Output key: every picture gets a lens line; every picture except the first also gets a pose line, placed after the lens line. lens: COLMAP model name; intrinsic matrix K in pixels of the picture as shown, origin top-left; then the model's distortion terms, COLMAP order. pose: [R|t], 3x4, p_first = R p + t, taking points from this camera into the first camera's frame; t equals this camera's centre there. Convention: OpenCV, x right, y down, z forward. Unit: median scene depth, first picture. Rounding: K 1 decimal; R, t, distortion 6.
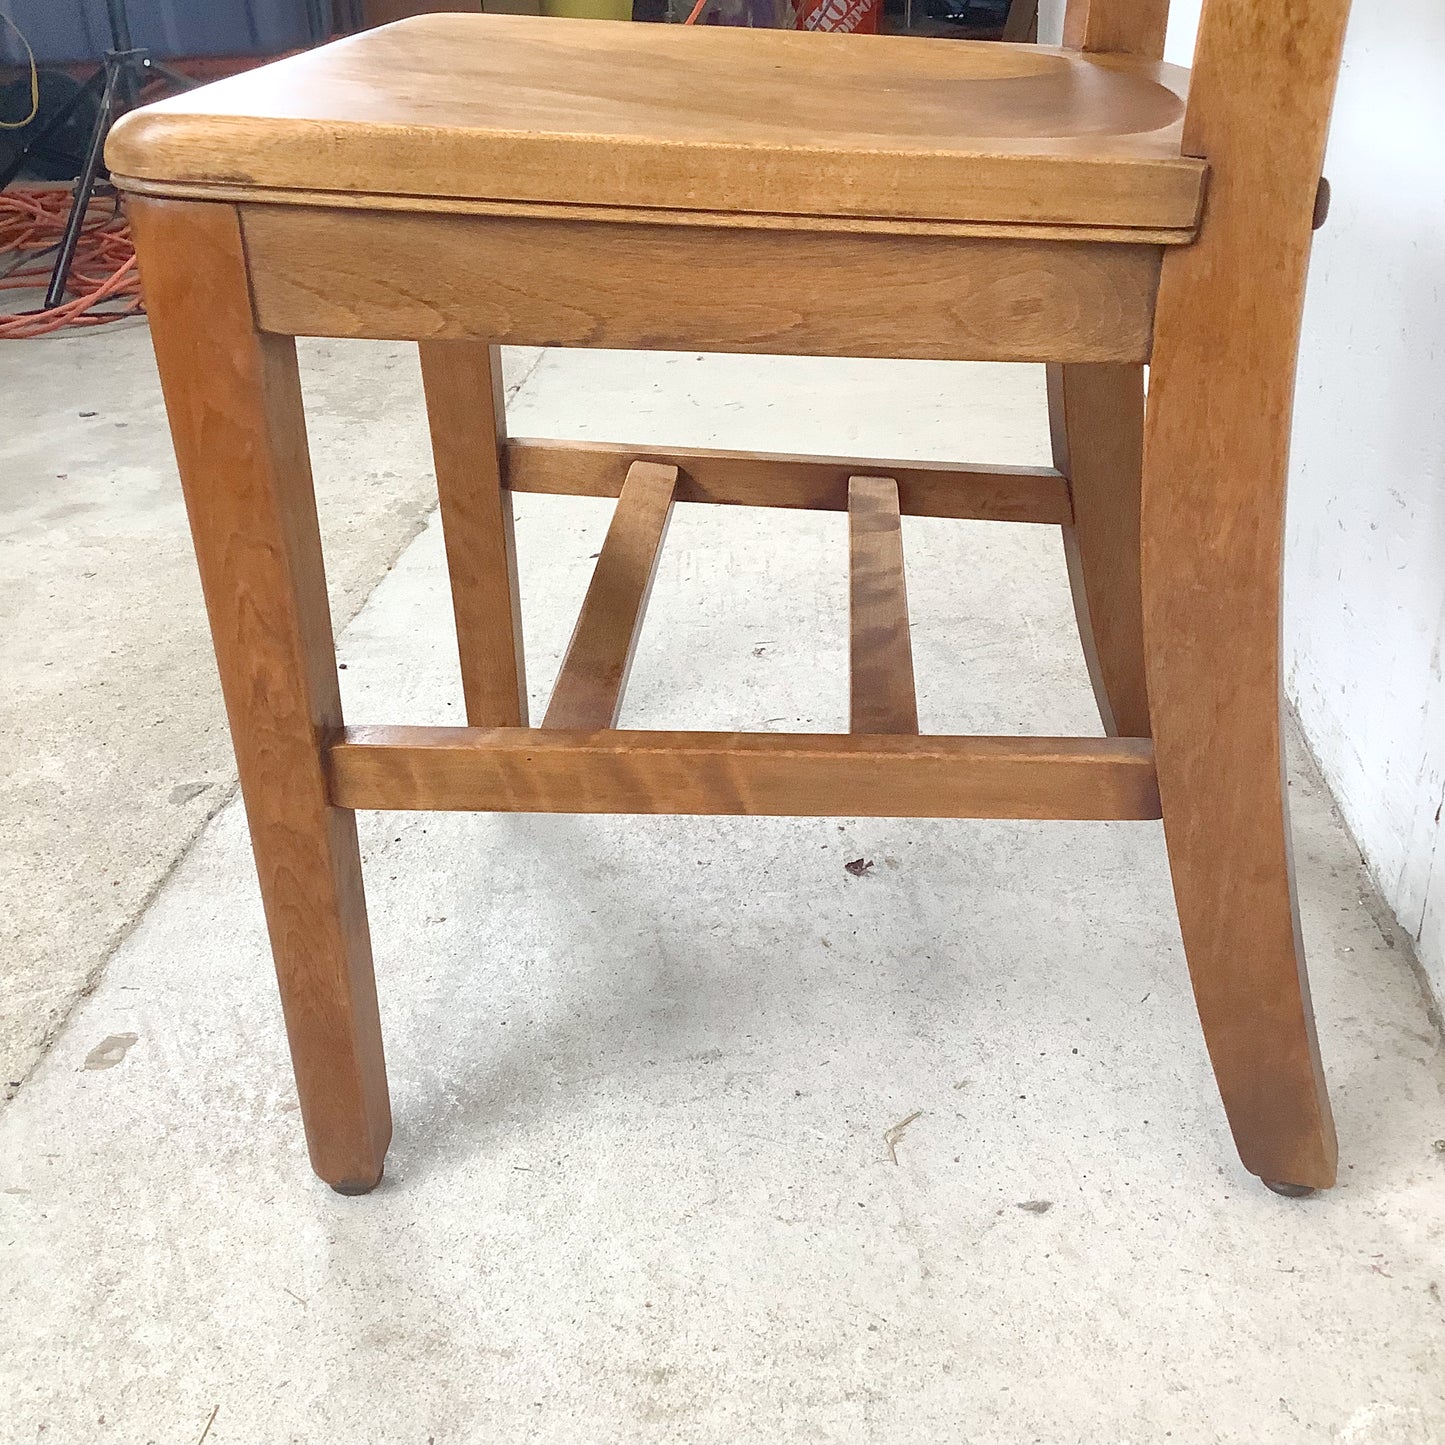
lens RADIAL K [[1770.9, 0, 726.3], [0, 1770.9, 707.1], [0, 0, 1]] dist [0.065519, 0.000000]
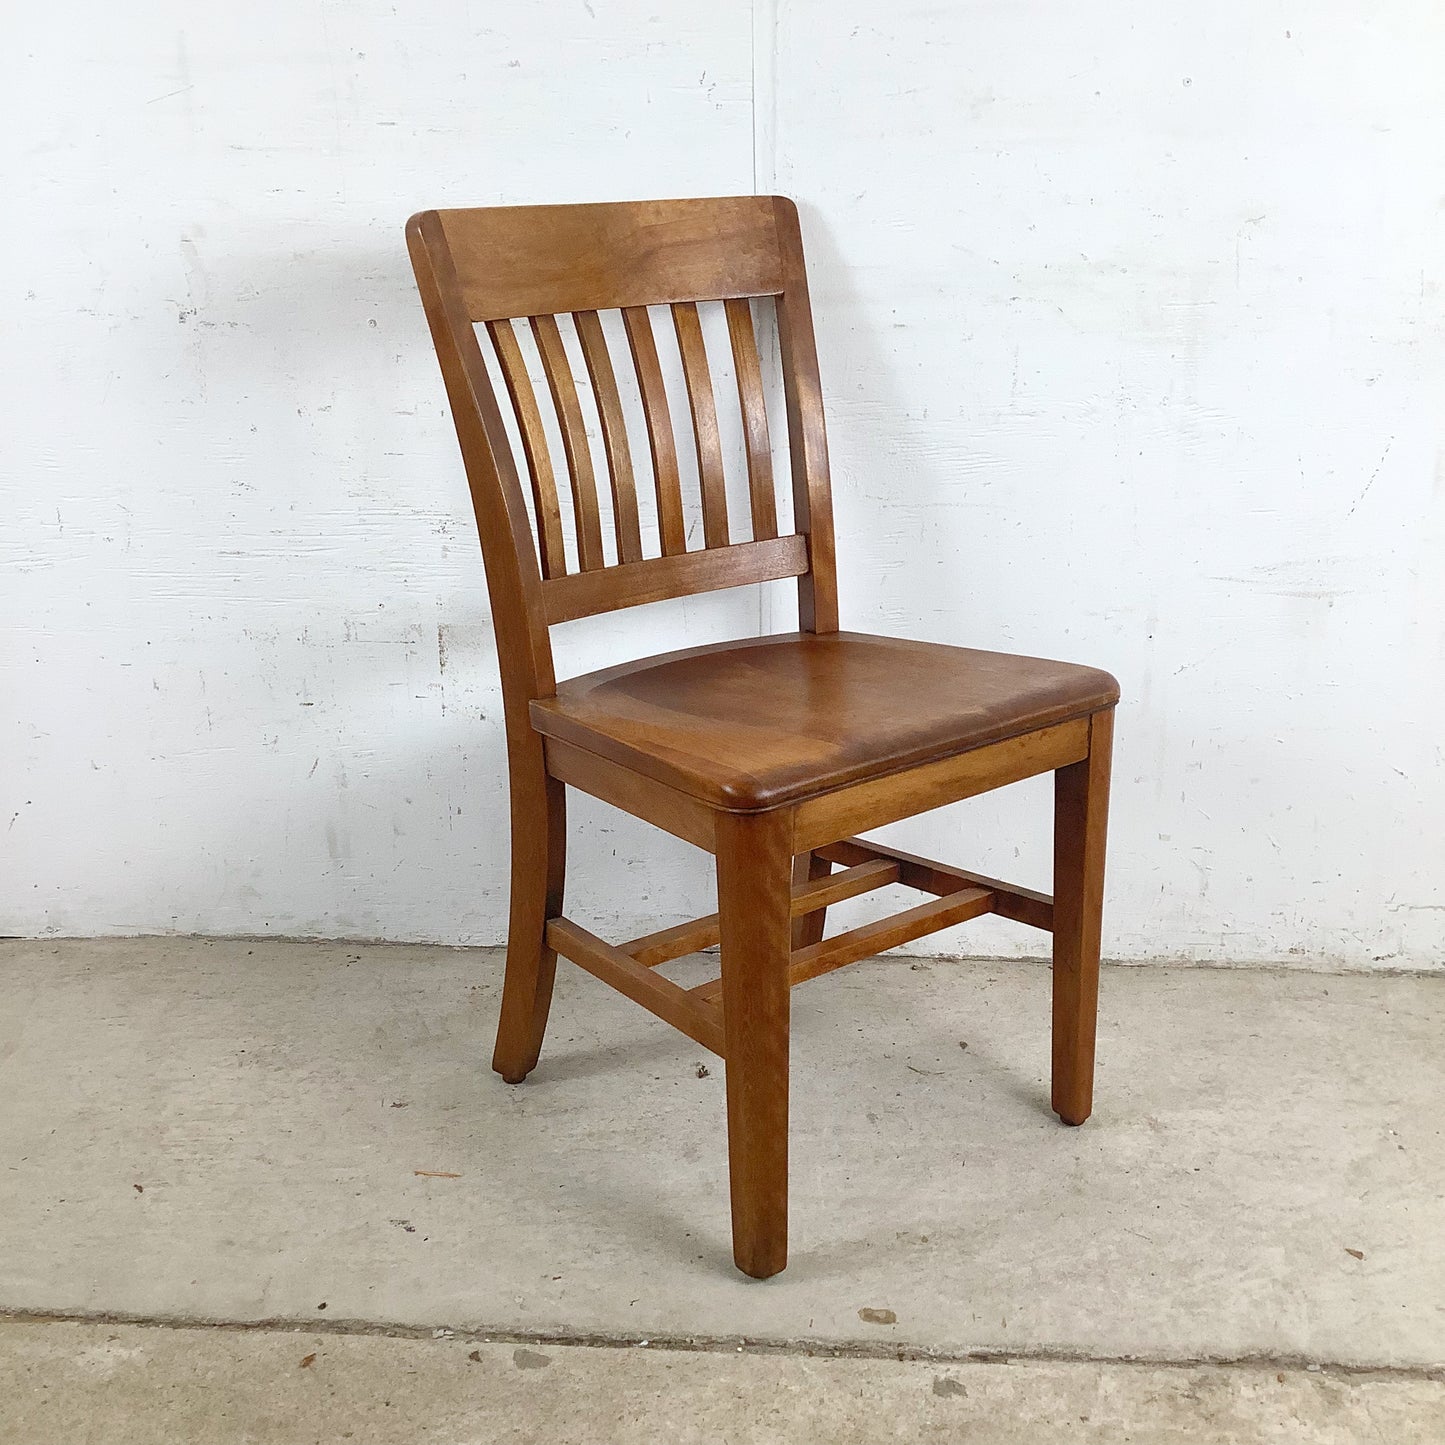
lens RADIAL K [[1770.9, 0, 704.2], [0, 1770.9, 707.6], [0, 0, 1]] dist [0.065519, 0.000000]
pose [[0.002070, -0.277033, 0.960858, -1.918280], [0.451265, 0.857720, 0.246325, -0.829247], [-0.892387, 0.433092, 0.126791, 0.751162]]
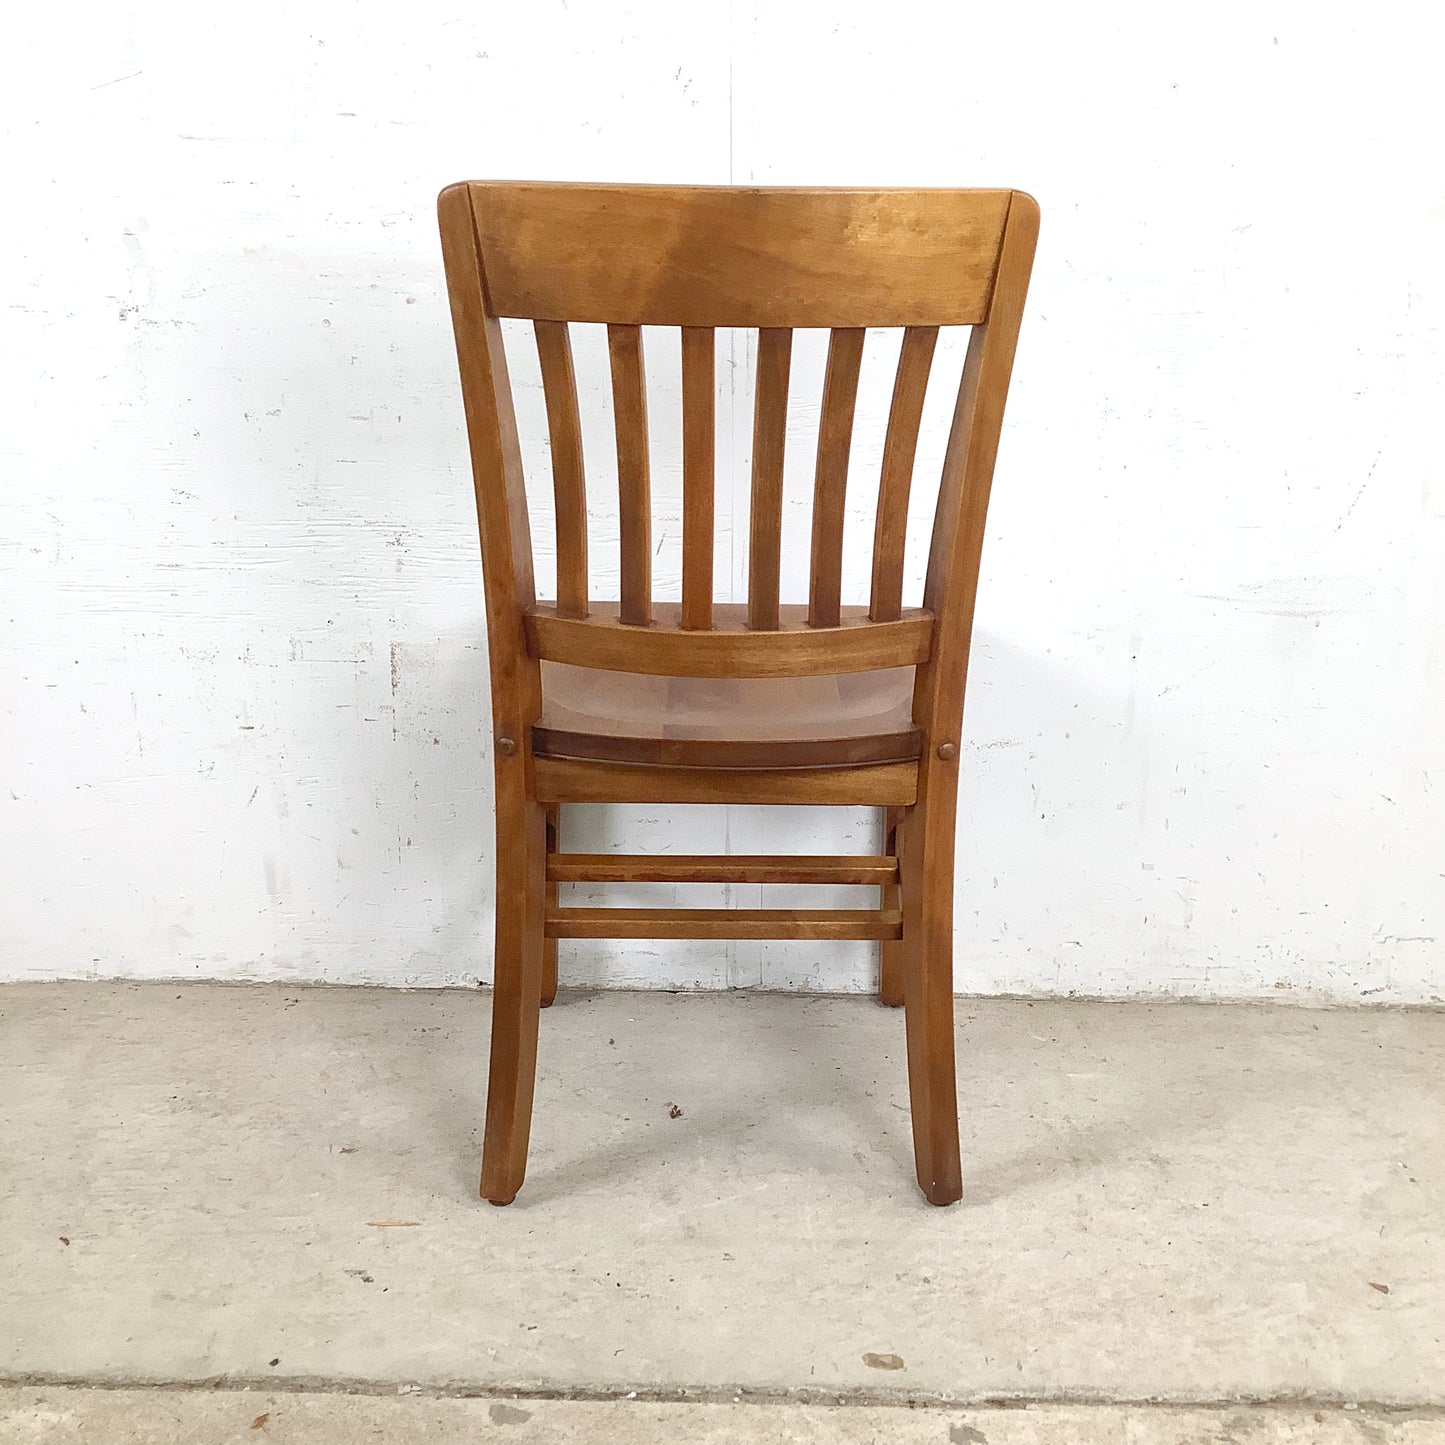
lens RADIAL K [[1770.9, 0, 707.0], [0, 1770.9, 714.1], [0, 0, 1]] dist [0.065519, 0.000000]
pose [[-0.053333, -0.228998, 0.971965, -1.832692], [0.435633, 0.870508, 0.228998, -0.760532], [-0.898543, 0.435633, 0.053333, 0.883616]]
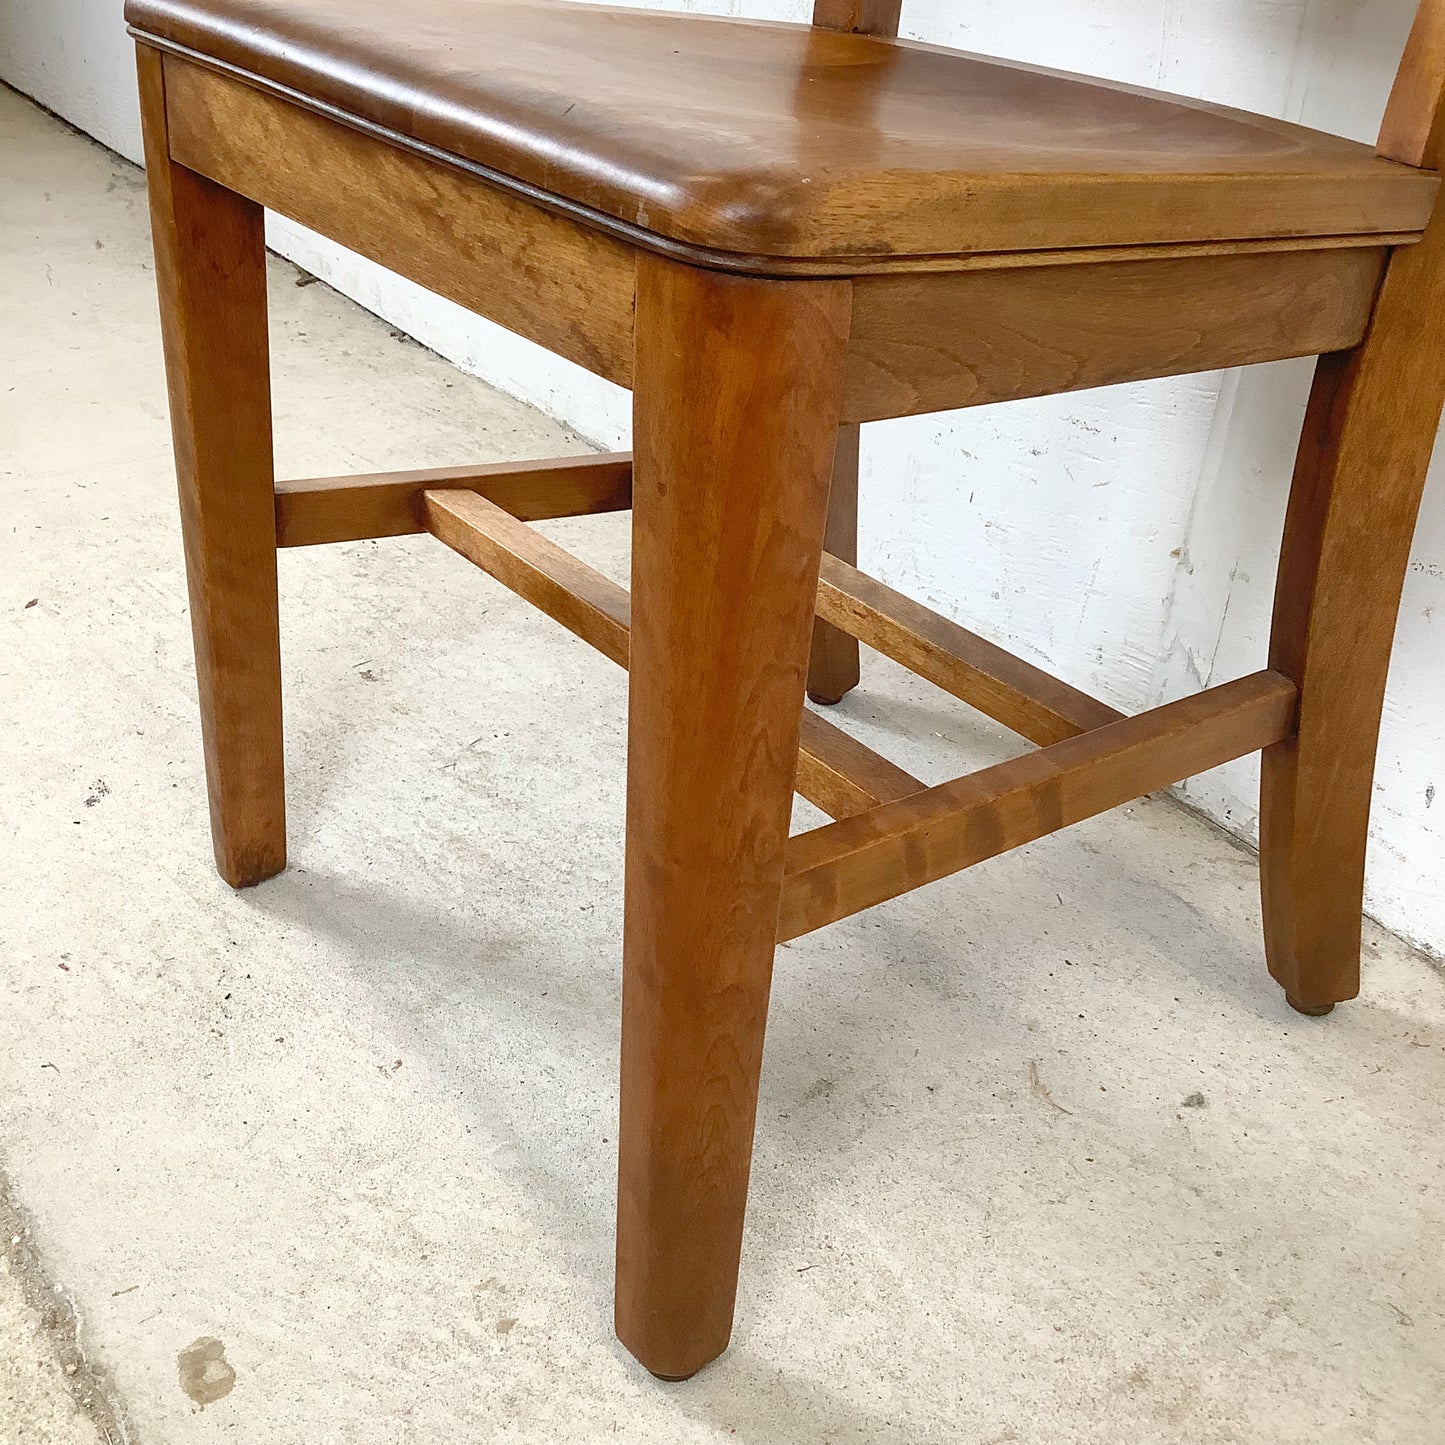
lens RADIAL K [[1770.9, 0, 741.6], [0, 1770.9, 712.2], [0, 0, 1]] dist [0.065519, 0.000000]
pose [[0.750818, -0.229503, 0.619355, -0.631118], [0.191858, 0.973042, 0.127981, -0.144402], [-0.632030, 0.022738, 0.774610, 0.284222]]
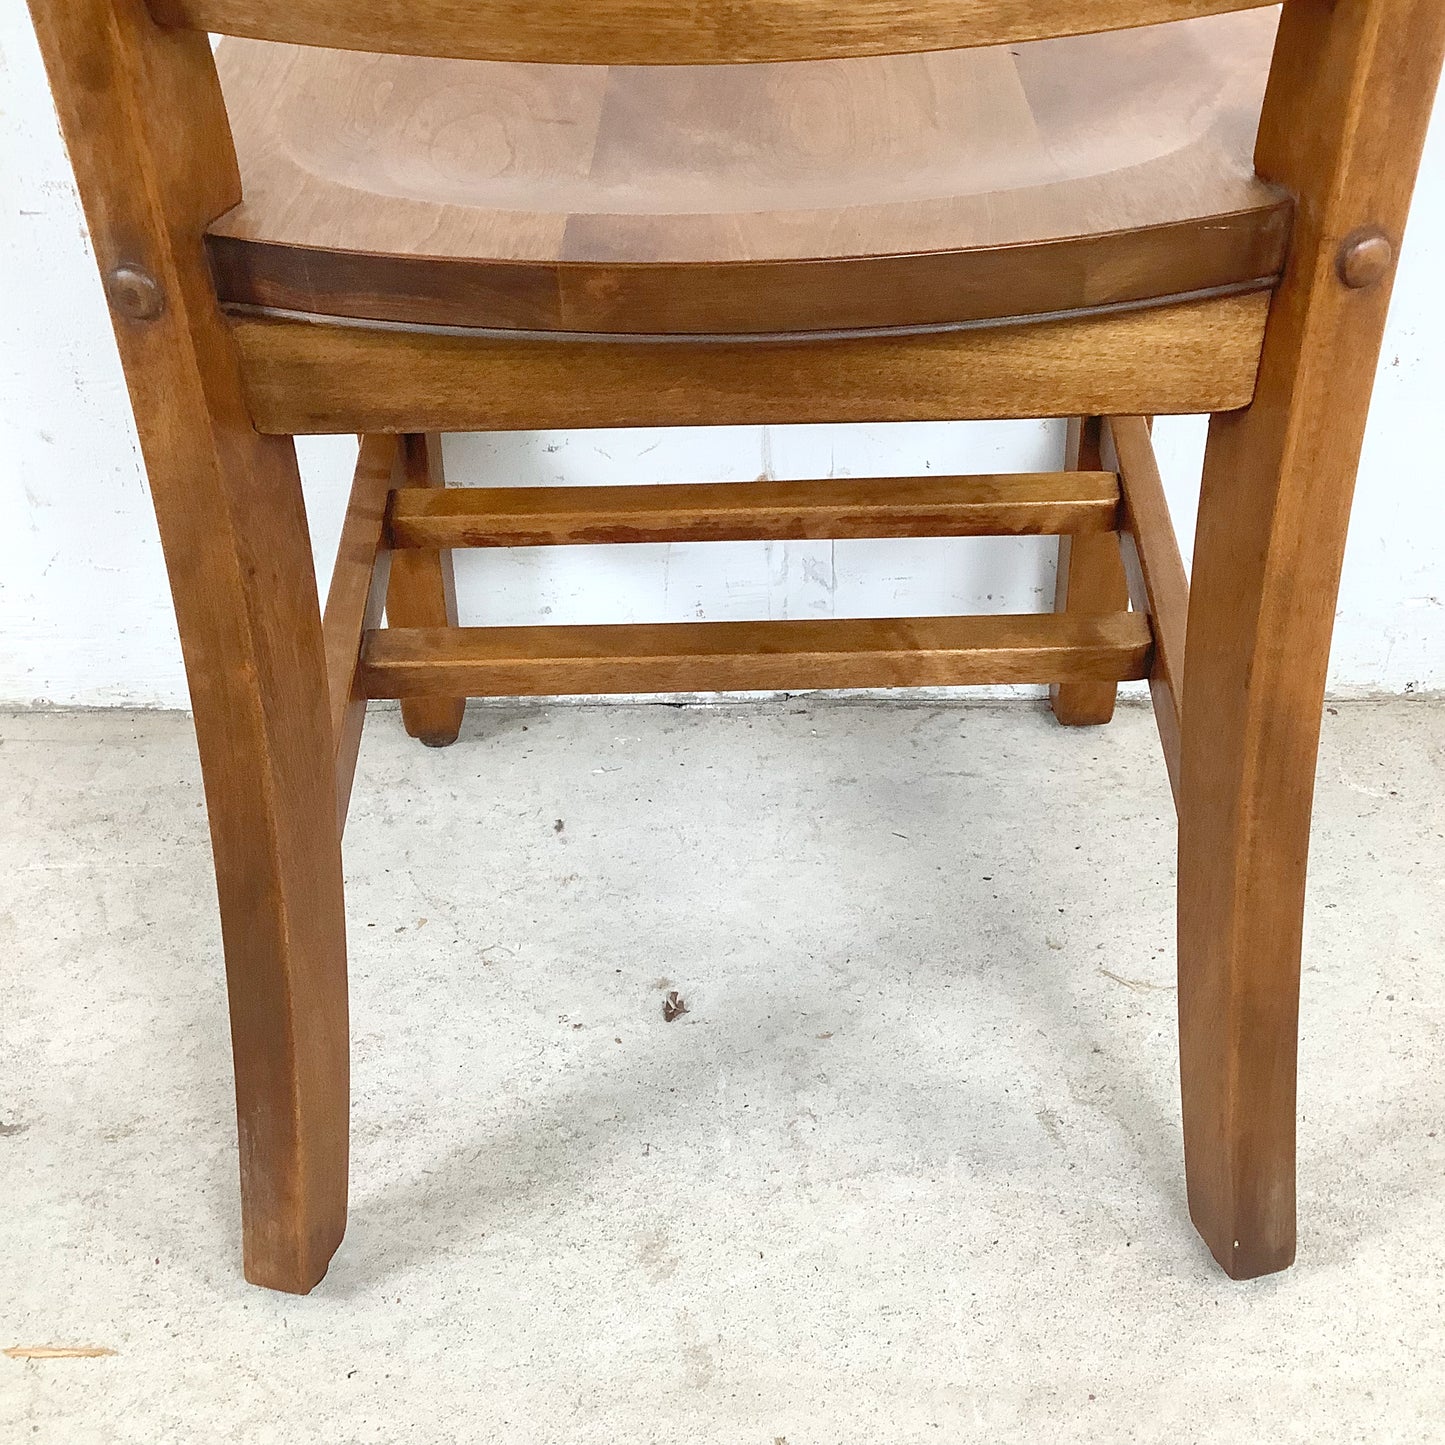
lens RADIAL K [[1770.9, 0, 725.7], [0, 1770.9, 722.8], [0, 0, 1]] dist [0.065519, 0.000000]
pose [[-0.046224, -0.506225, 0.861162, -0.731202], [0.470981, 0.749204, 0.465693, -0.492870], [-0.880931, 0.427117, 0.203792, 0.918688]]
